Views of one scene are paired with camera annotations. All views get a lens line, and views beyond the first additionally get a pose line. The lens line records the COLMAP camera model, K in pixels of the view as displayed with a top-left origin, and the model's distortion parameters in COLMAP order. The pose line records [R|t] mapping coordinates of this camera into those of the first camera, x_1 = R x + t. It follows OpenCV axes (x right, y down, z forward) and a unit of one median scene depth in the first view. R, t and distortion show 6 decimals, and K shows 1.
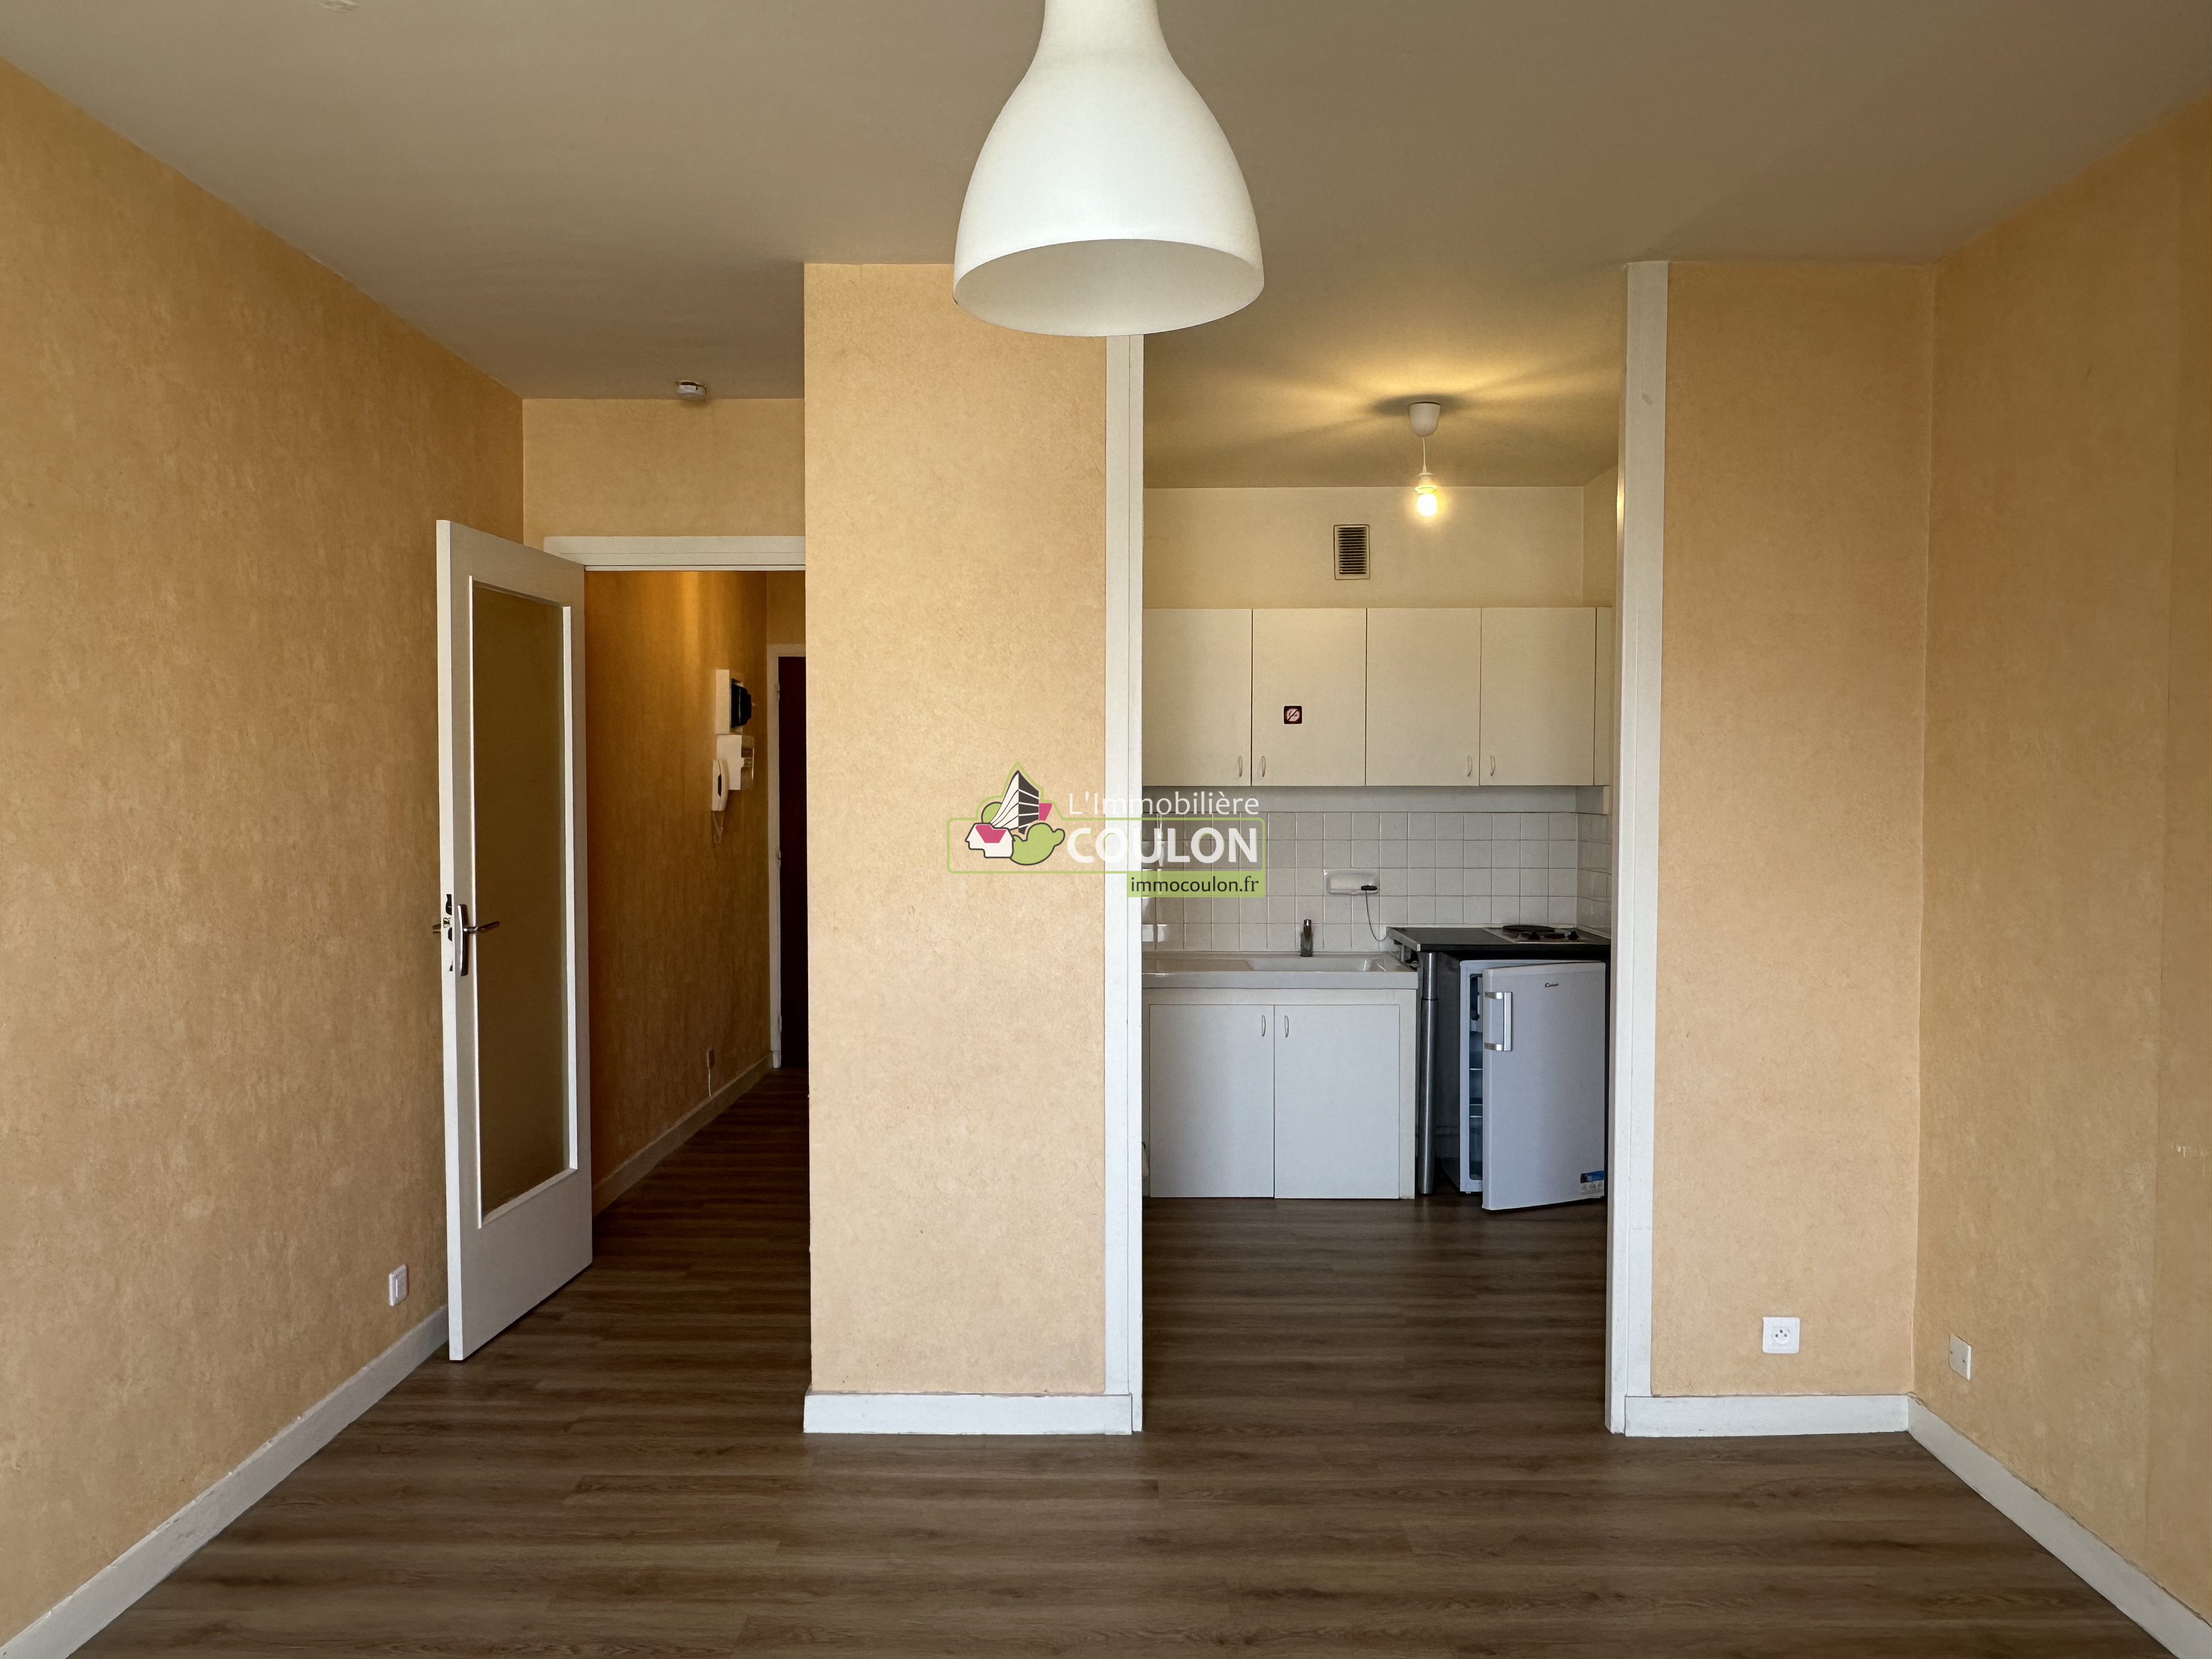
lens RADIAL K [[1572.5, 0, 1098.8], [0, 1572.5, 828.6], [0, 0, 1]] dist [0.012383, 0.007022]
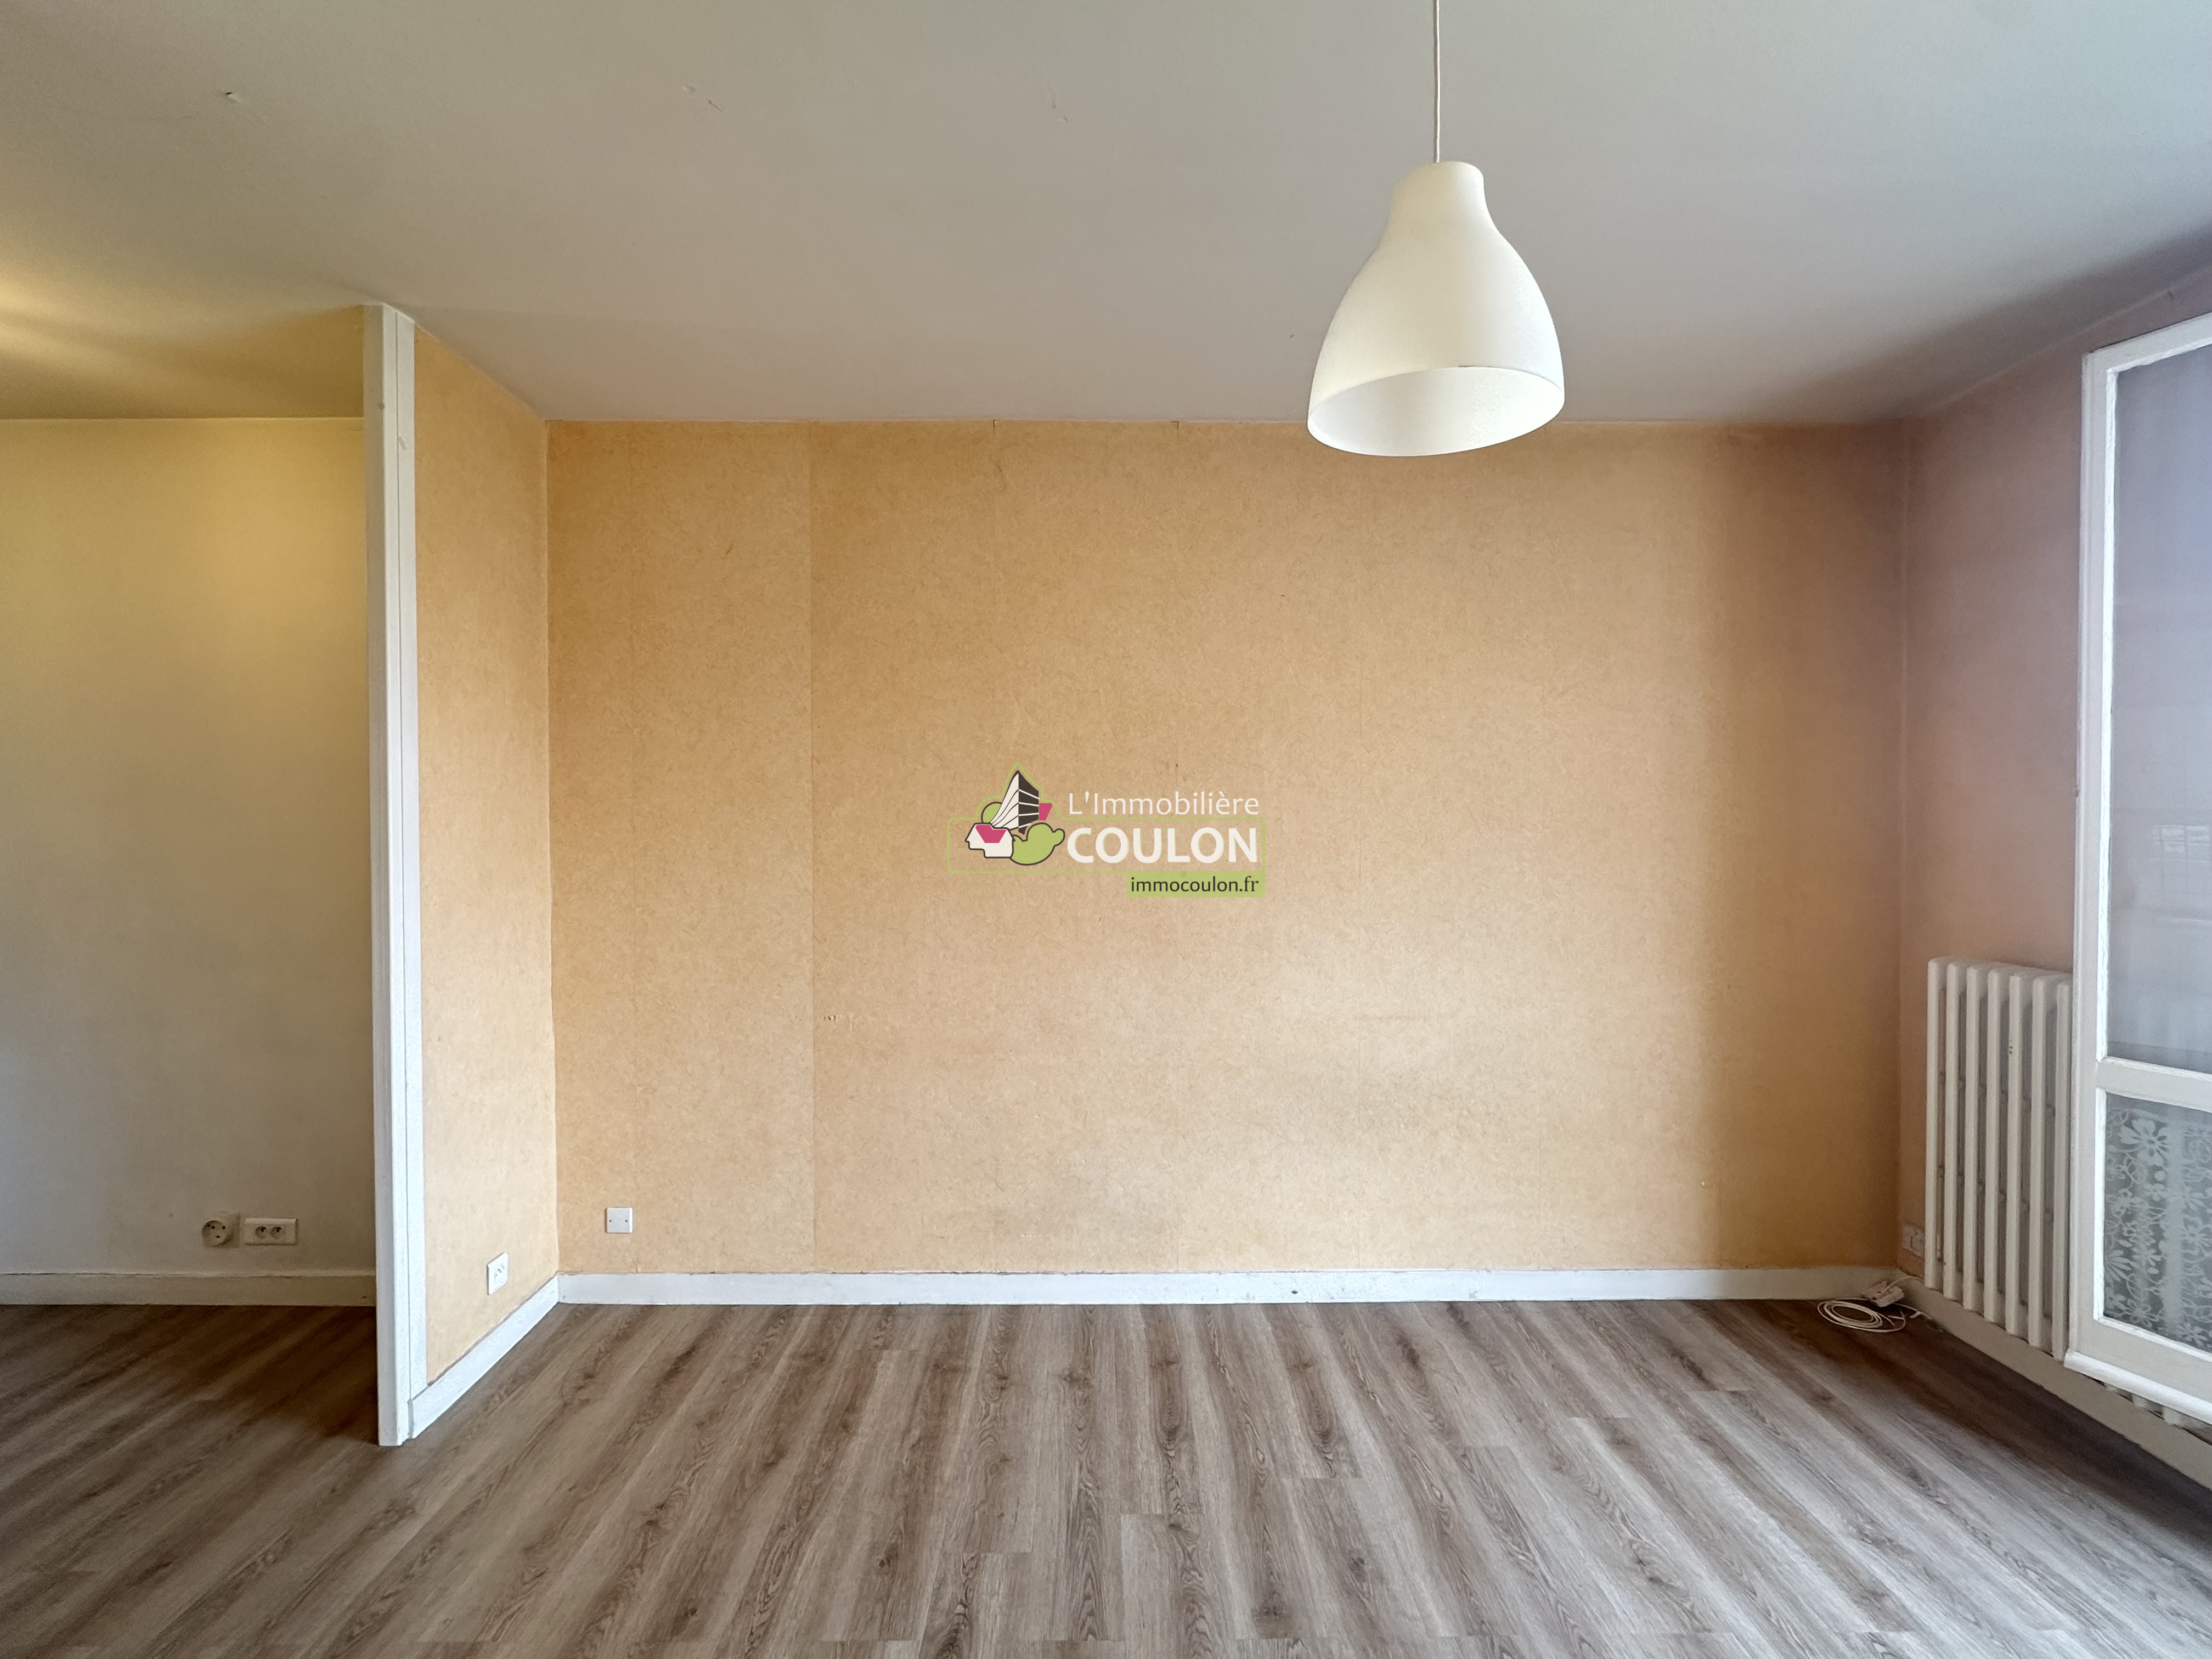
lens RADIAL K [[1017.5, 0, 1096.8], [0, 1017.5, 830.9], [0, 0, 1]] dist [-0.002735, -0.001849]
pose [[-0.020822, -0.009685, 0.999736, -0.360953], [0.034421, 0.999353, 0.010398, -0.004345], [-0.999191, 0.034628, -0.020475, 0.593266]]
